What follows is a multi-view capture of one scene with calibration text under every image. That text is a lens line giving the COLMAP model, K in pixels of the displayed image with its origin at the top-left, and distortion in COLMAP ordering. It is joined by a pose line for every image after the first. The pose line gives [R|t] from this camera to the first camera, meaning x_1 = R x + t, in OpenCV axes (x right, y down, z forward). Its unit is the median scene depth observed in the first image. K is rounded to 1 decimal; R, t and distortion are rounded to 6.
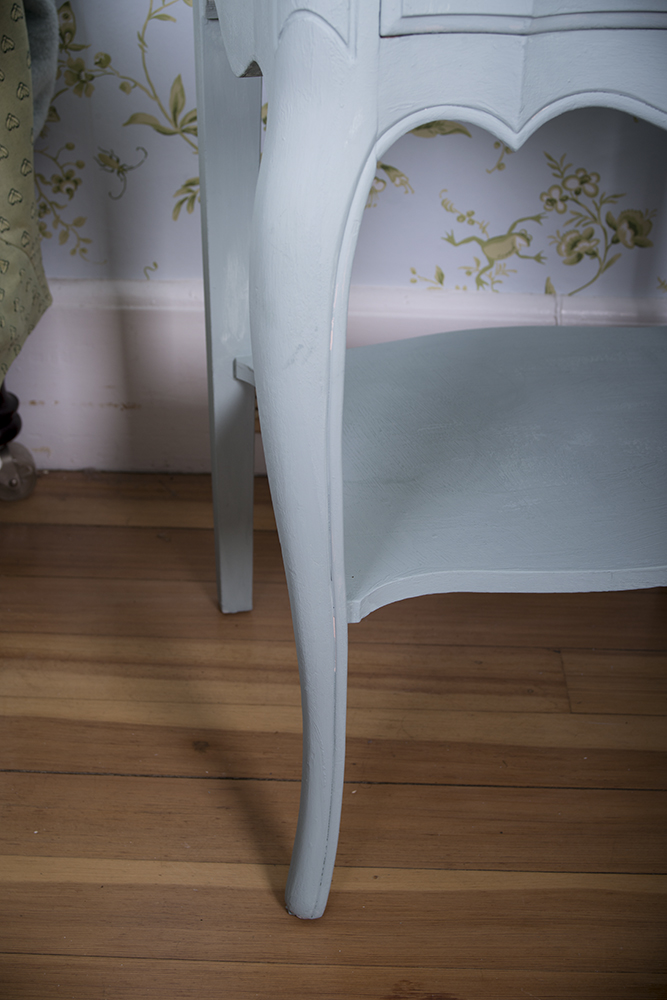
lens RADIAL K [[1298.5, 0, 341.4], [0, 1298.5, 493.7], [0, 0, 1]] dist [-0.061656, 0.000000]
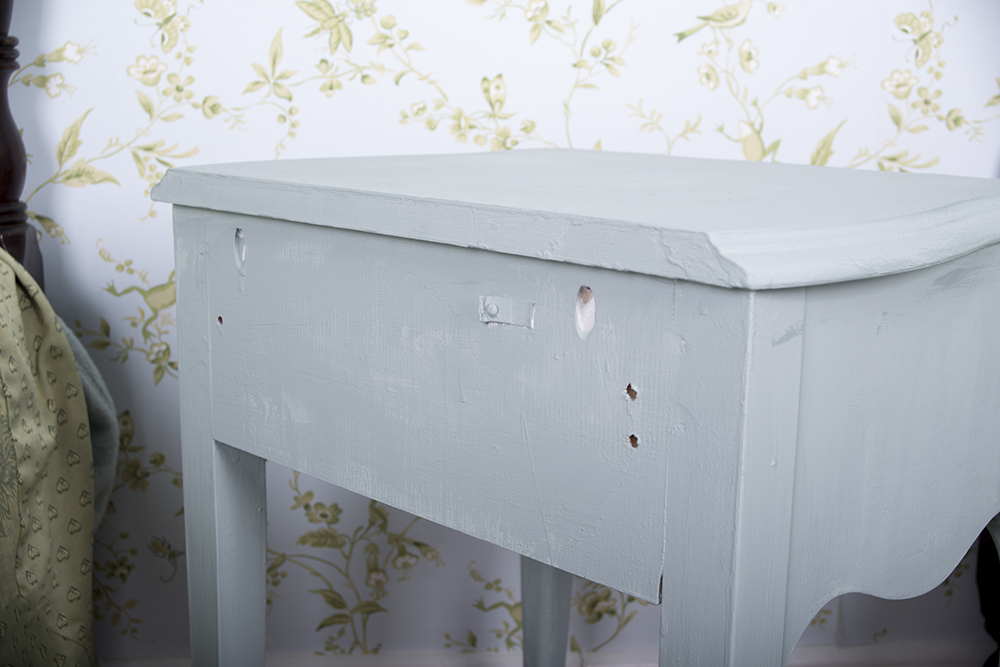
lens RADIAL K [[1298.5, 0, 501.9], [0, 1298.5, 343.5], [0, 0, 1]] dist [-0.061656, 0.000000]
pose [[0.994651, -0.028182, 0.099371, 0.000852], [0.060424, 0.939020, -0.338511, -0.037179], [-0.083771, 0.342705, 0.935701, -0.094299]]
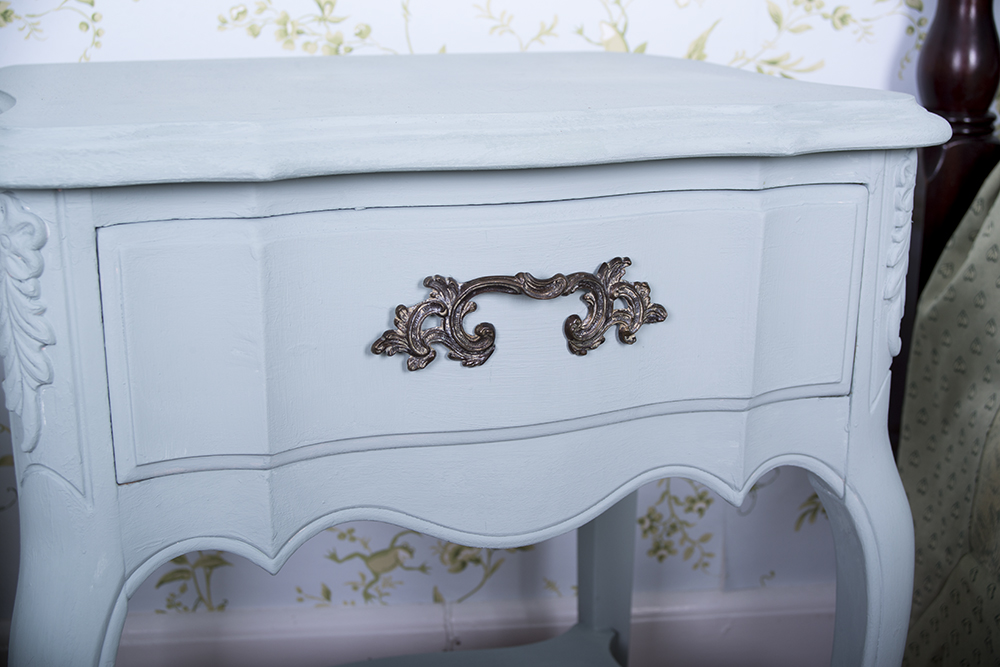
lens RADIAL K [[1298.5, 0, 496.8], [0, 1298.5, 347.0], [0, 0, 1]] dist [-0.061656, 0.000000]
pose [[0.990609, -0.052640, 0.126184, 0.097978], [0.085107, 0.959716, -0.267774, -0.078549], [-0.107005, 0.275998, 0.955183, -0.013877]]
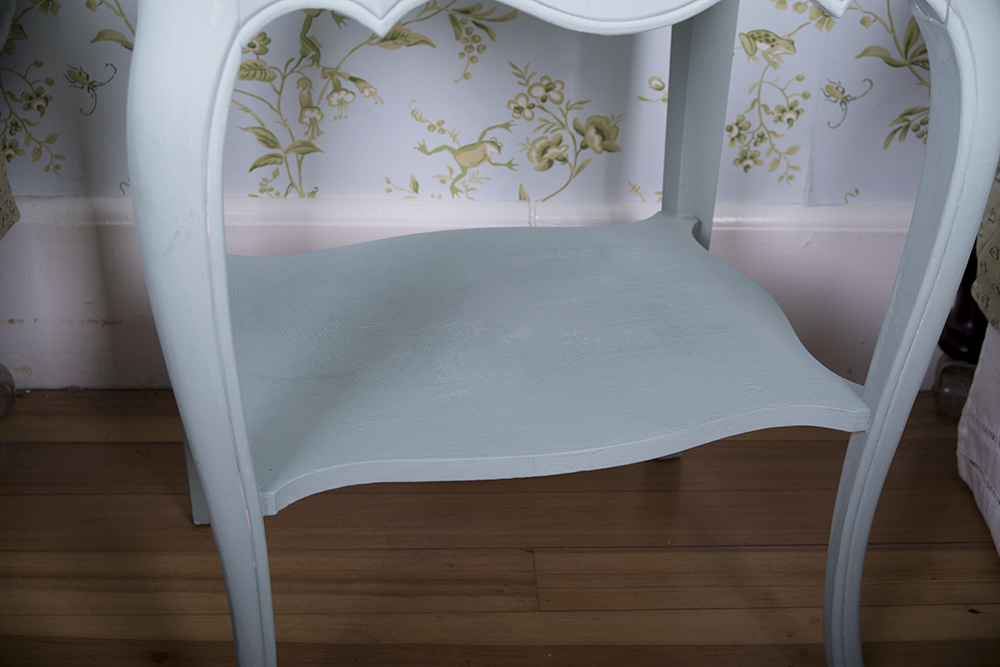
lens RADIAL K [[1298.5, 0, 502.5], [0, 1298.5, 337.2], [0, 0, 1]] dist [-0.061656, 0.000000]
pose [[0.997508, -0.027045, 0.065160, 0.081926], [0.031498, 0.997167, -0.068308, 0.023935], [-0.063128, 0.070191, 0.995534, -0.004928]]
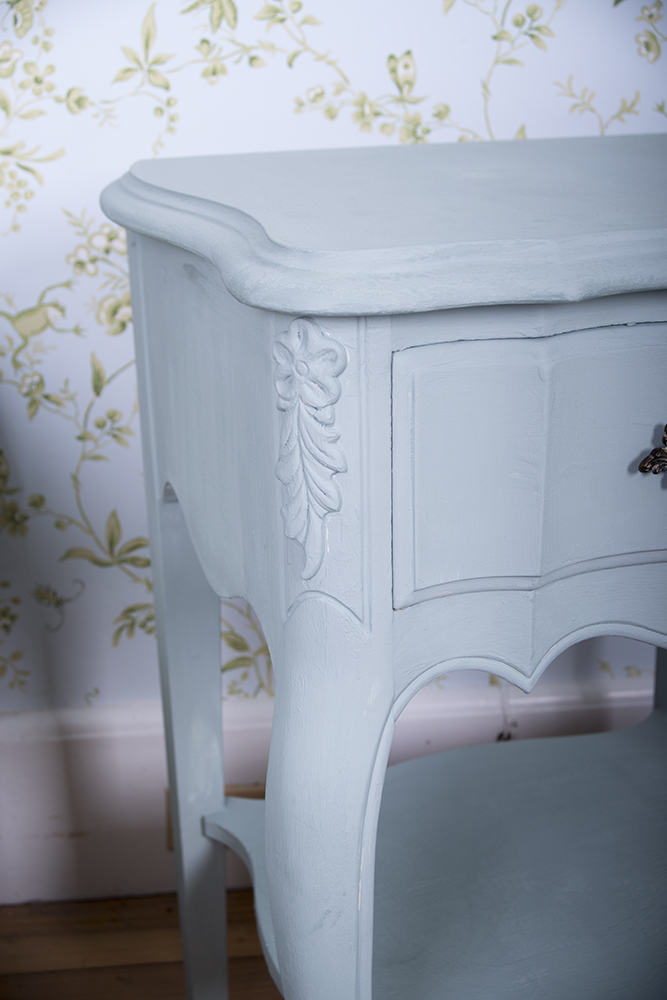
lens RADIAL K [[1298.5, 0, 337.3], [0, 1298.5, 503.3], [0, 0, 1]] dist [-0.061656, 0.000000]
pose [[0.992587, -0.075288, 0.095411, -0.049712], [0.092750, 0.976544, -0.194315, -0.117983], [-0.078544, 0.201724, 0.976288, 0.001695]]
